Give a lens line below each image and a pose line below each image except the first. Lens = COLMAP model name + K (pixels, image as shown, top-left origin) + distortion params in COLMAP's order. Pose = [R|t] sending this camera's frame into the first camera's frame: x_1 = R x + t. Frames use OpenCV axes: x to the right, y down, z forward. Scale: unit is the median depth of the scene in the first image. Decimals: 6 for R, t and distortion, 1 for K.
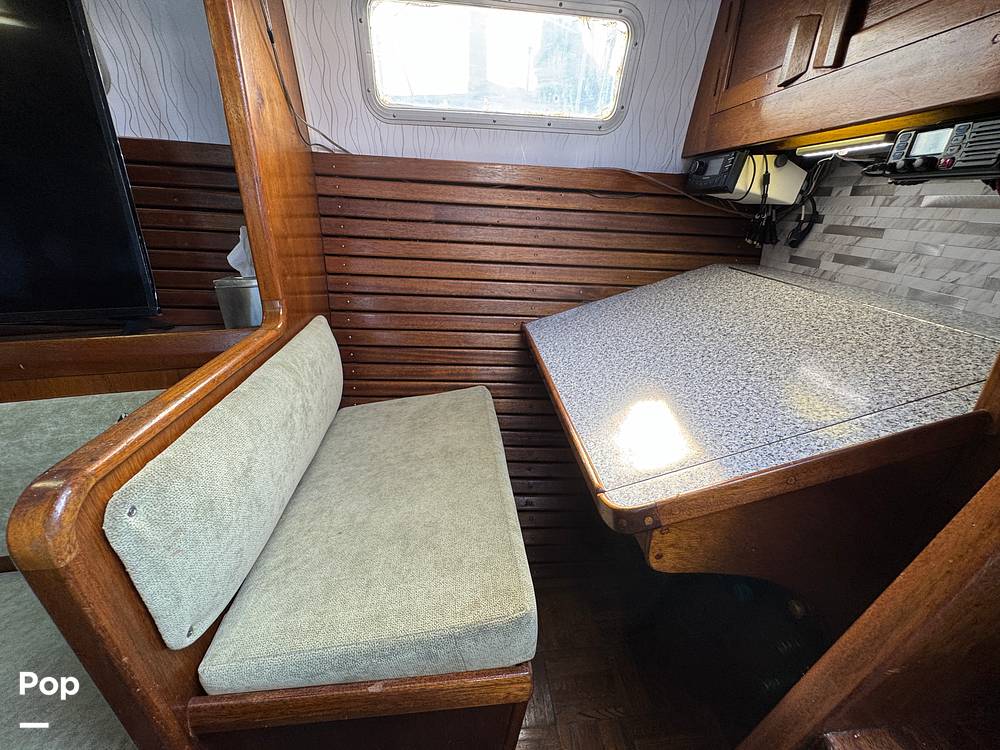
lens RADIAL K [[400.5, 0, 500.4], [0, 400.5, 374.3], [0, 0, 1]] dist [-0.002963, -0.000369]
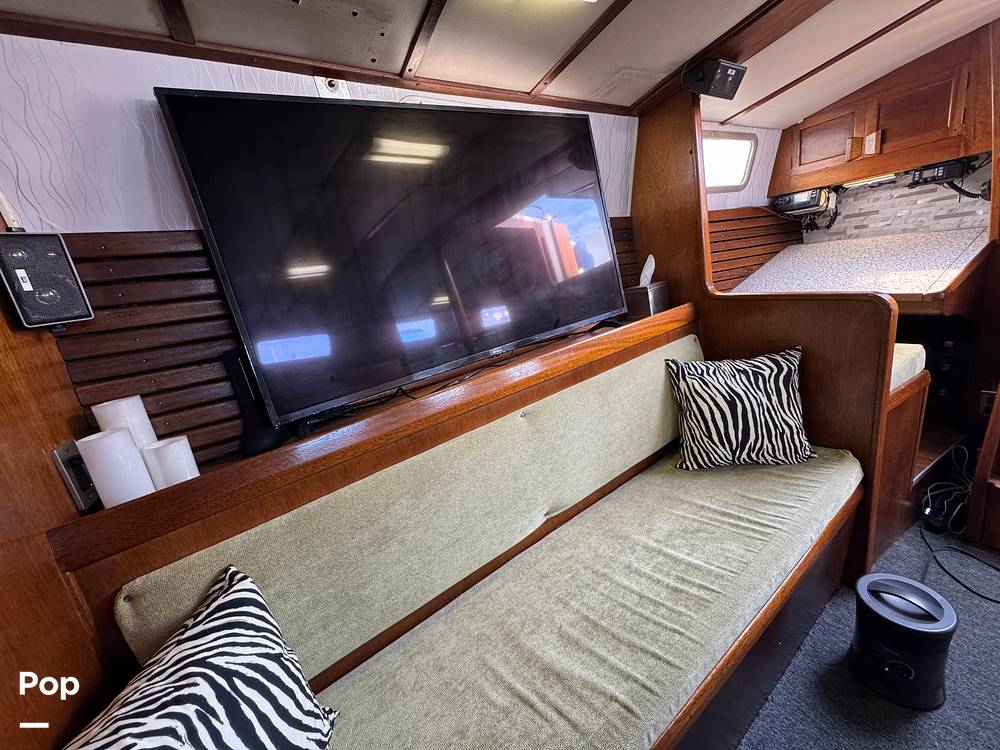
lens RADIAL K [[400.5, 0, 500.4], [0, 400.5, 374.3], [0, 0, 1]] dist [-0.002963, -0.000369]
pose [[0.901142, -0.265898, 0.342405, -1.901382], [0.318447, 0.941925, -0.106628, 0.091026], [-0.294168, 0.205124, 0.933482, -0.339222]]
